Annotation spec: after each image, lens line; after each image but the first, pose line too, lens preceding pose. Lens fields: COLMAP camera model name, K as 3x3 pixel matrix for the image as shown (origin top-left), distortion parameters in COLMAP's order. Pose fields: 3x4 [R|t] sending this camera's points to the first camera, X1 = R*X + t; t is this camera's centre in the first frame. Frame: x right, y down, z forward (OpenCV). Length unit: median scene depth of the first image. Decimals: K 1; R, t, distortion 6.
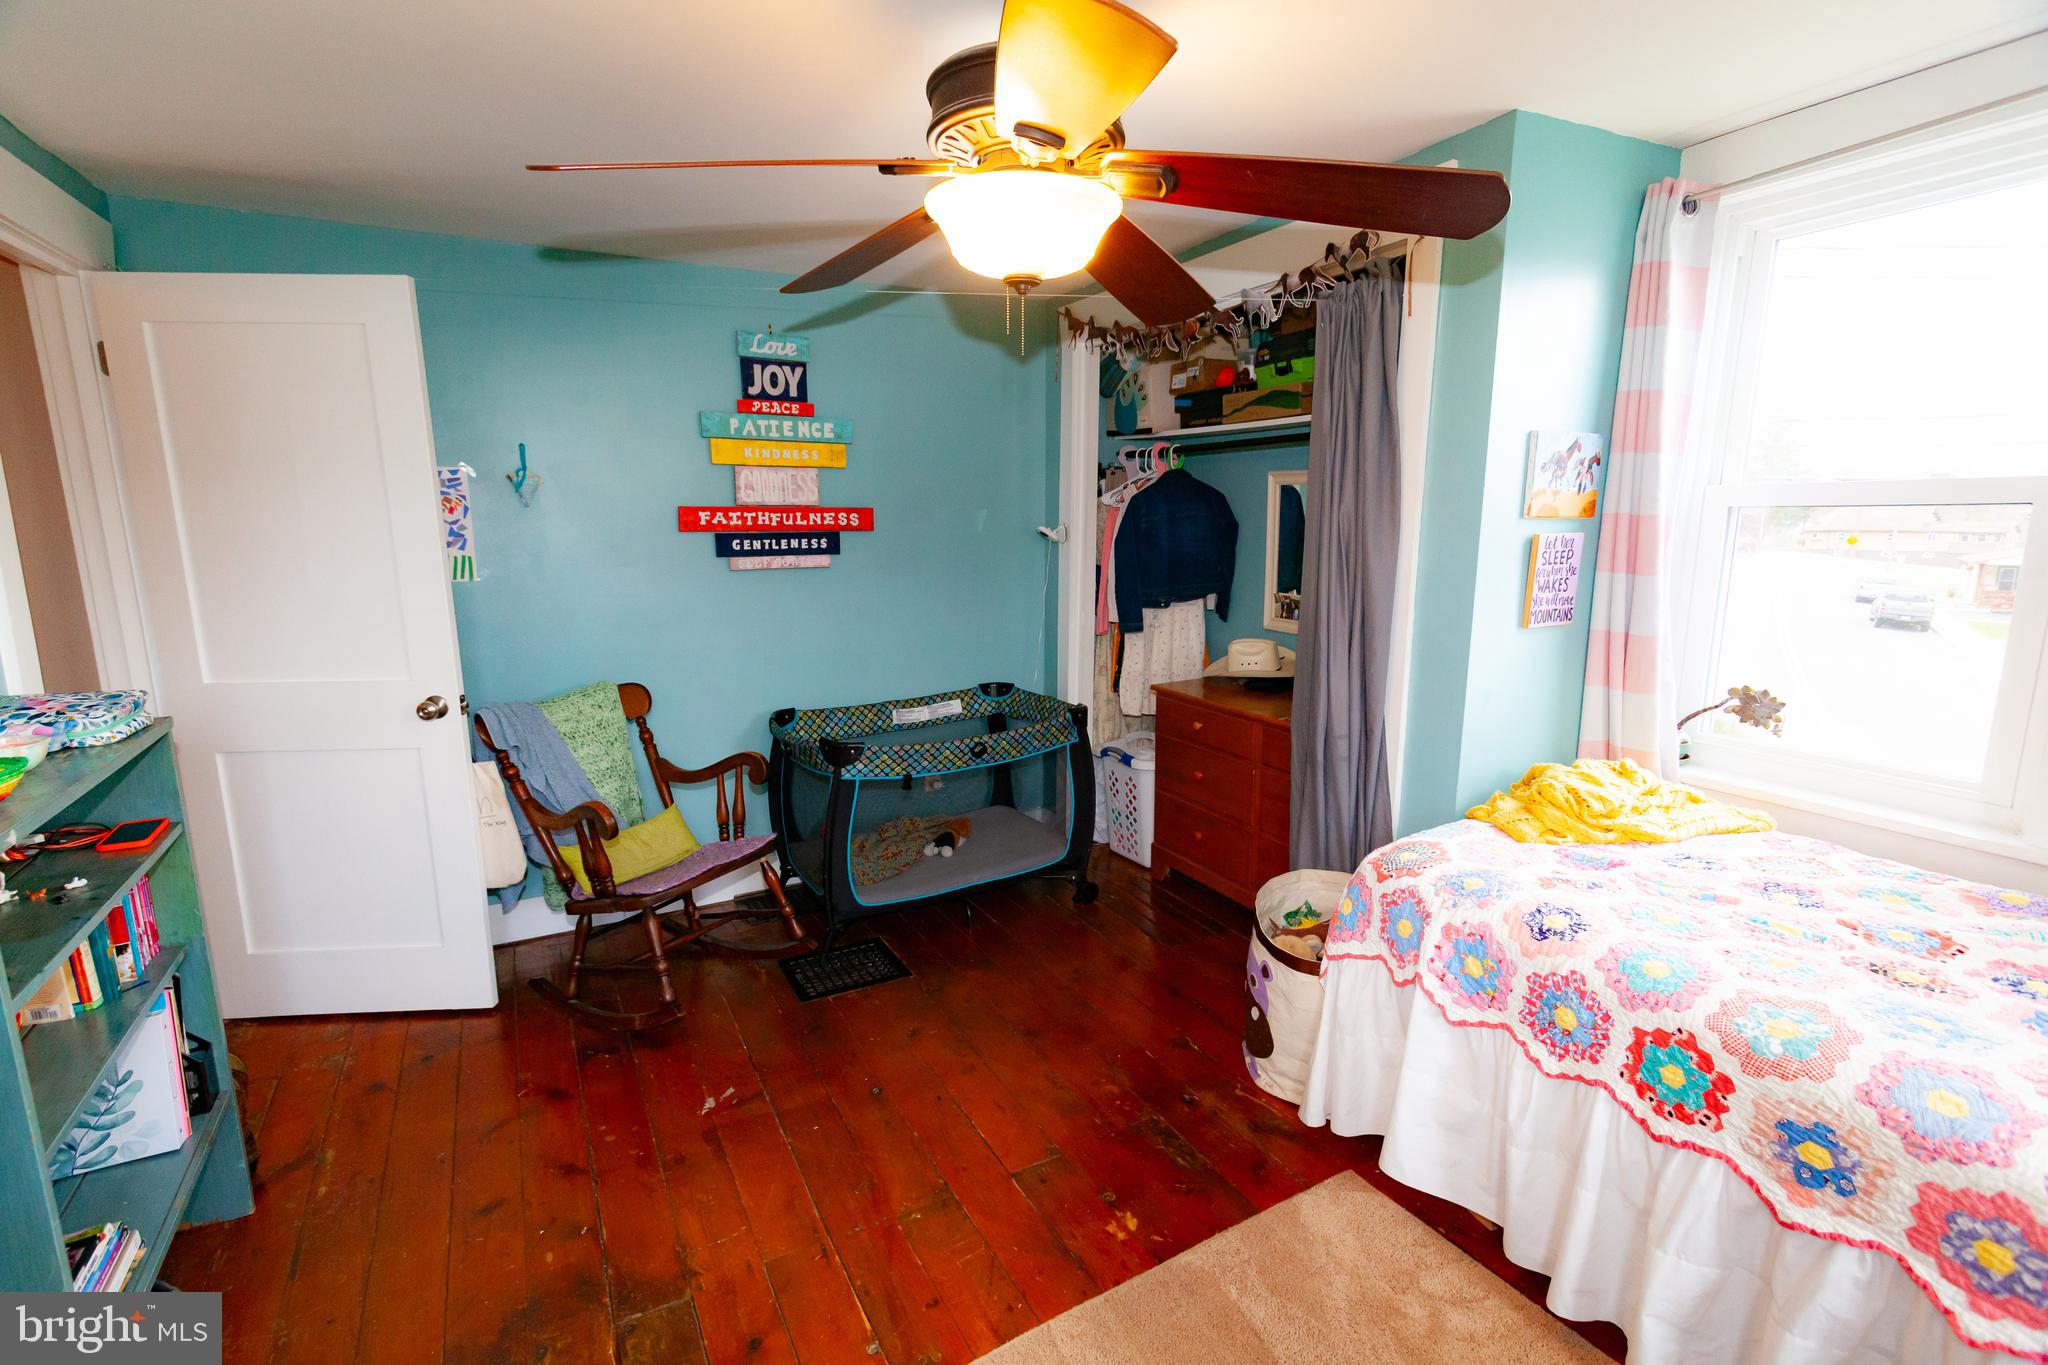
lens RADIAL K [[947.3, 0, 1016.7], [0, 947.3, 684.5], [0, 0, 1]] dist [0.017375, -0.007138]
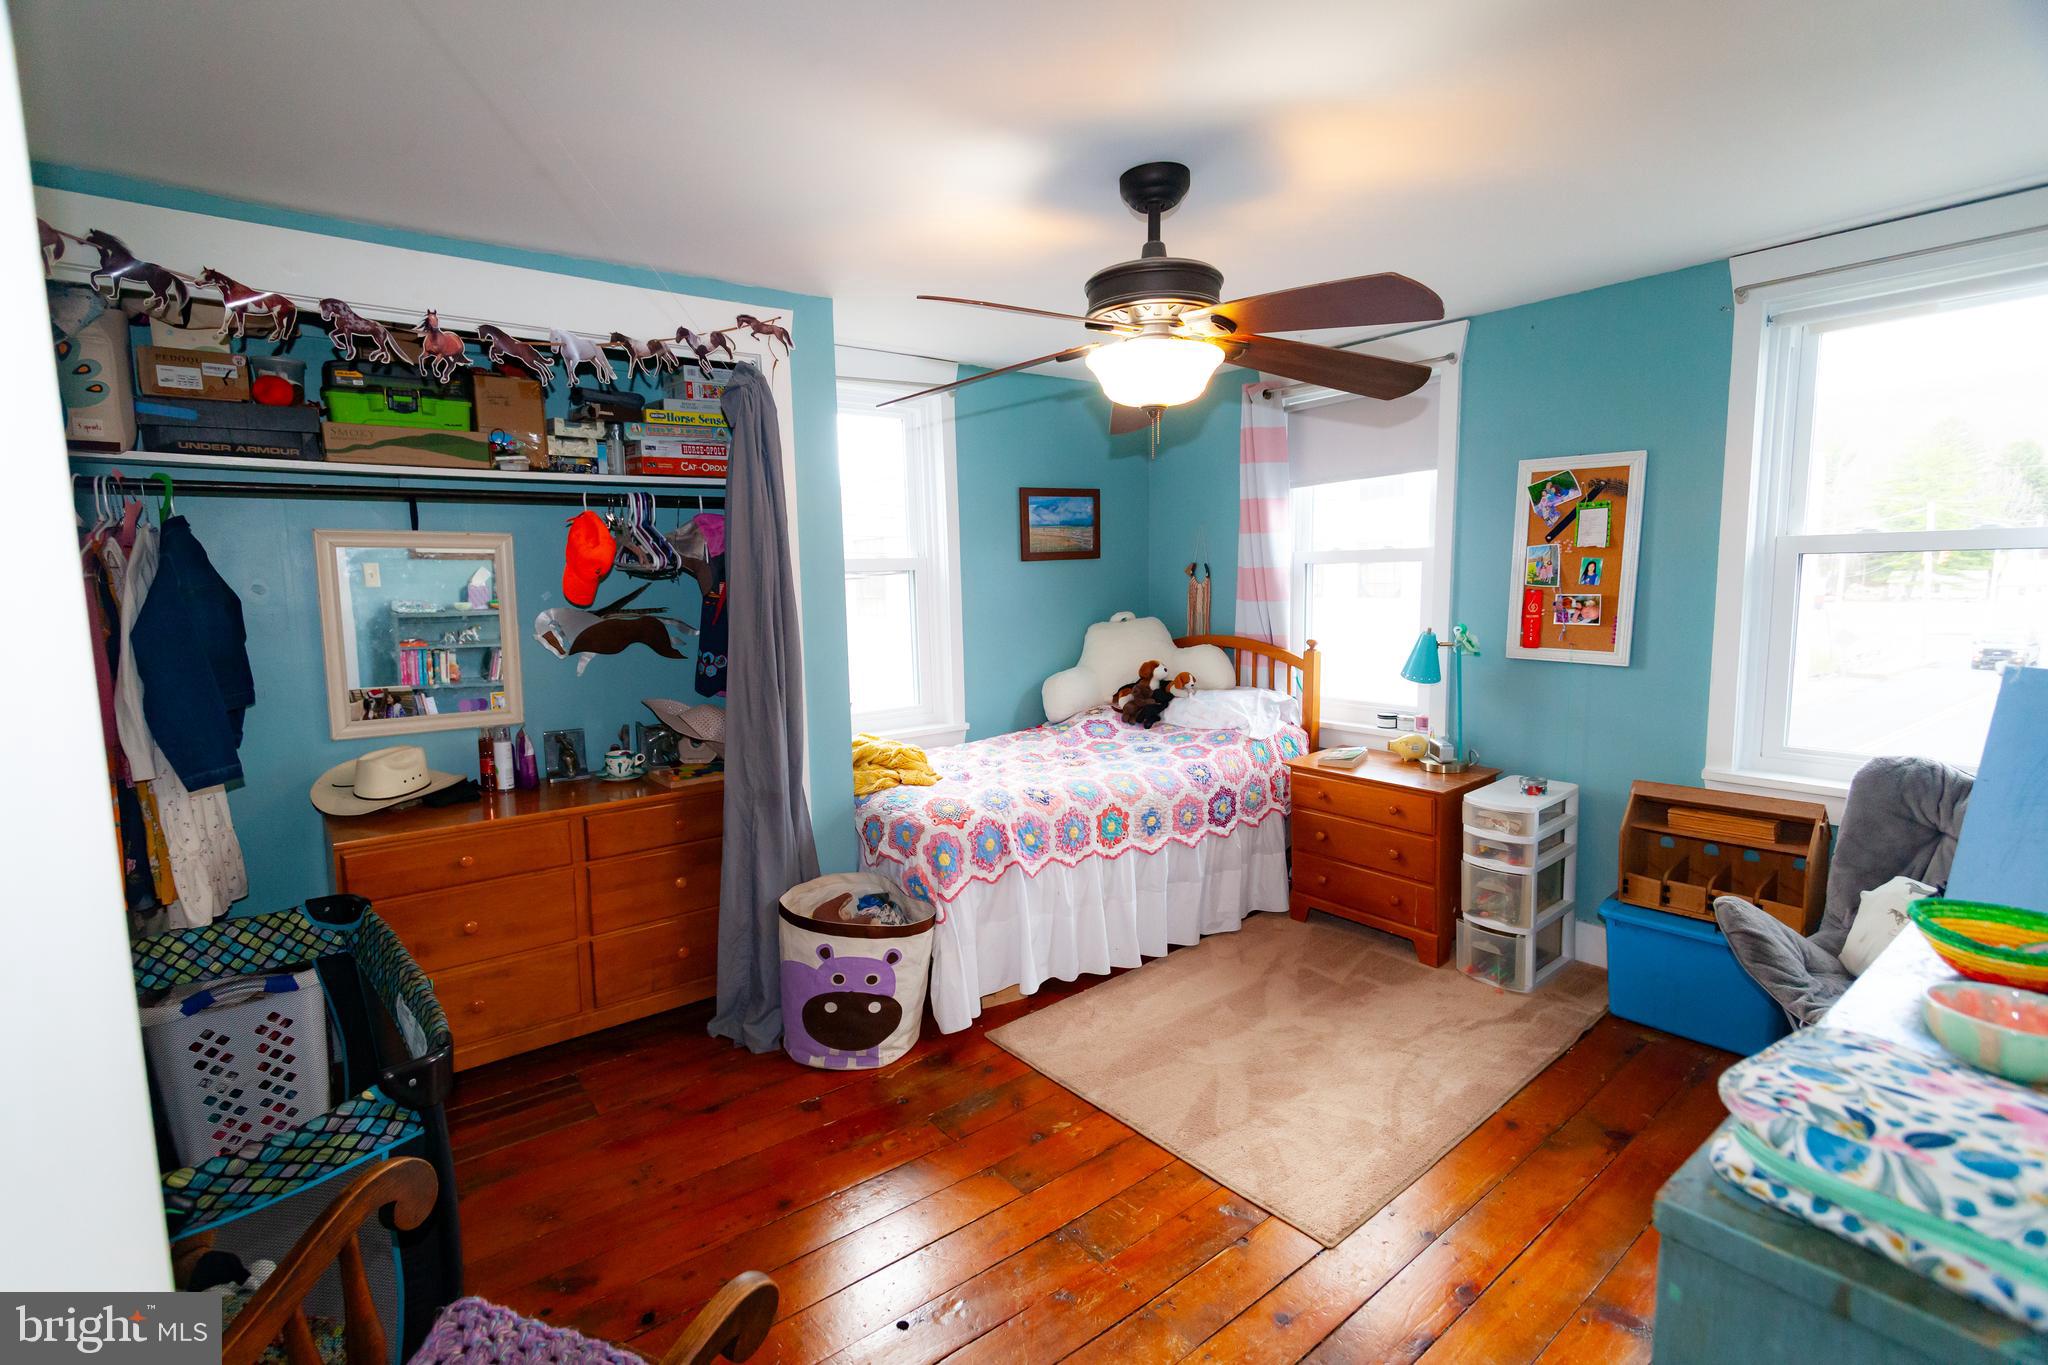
lens RADIAL K [[947.3, 0, 1016.7], [0, 947.3, 684.5], [0, 0, 1]] dist [0.017375, -0.007138]
pose [[-0.169010, -0.110159, 0.979439, -1.313320], [0.196494, 0.970020, 0.143006, -0.247474], [-0.965829, 0.216624, -0.142298, 1.402908]]
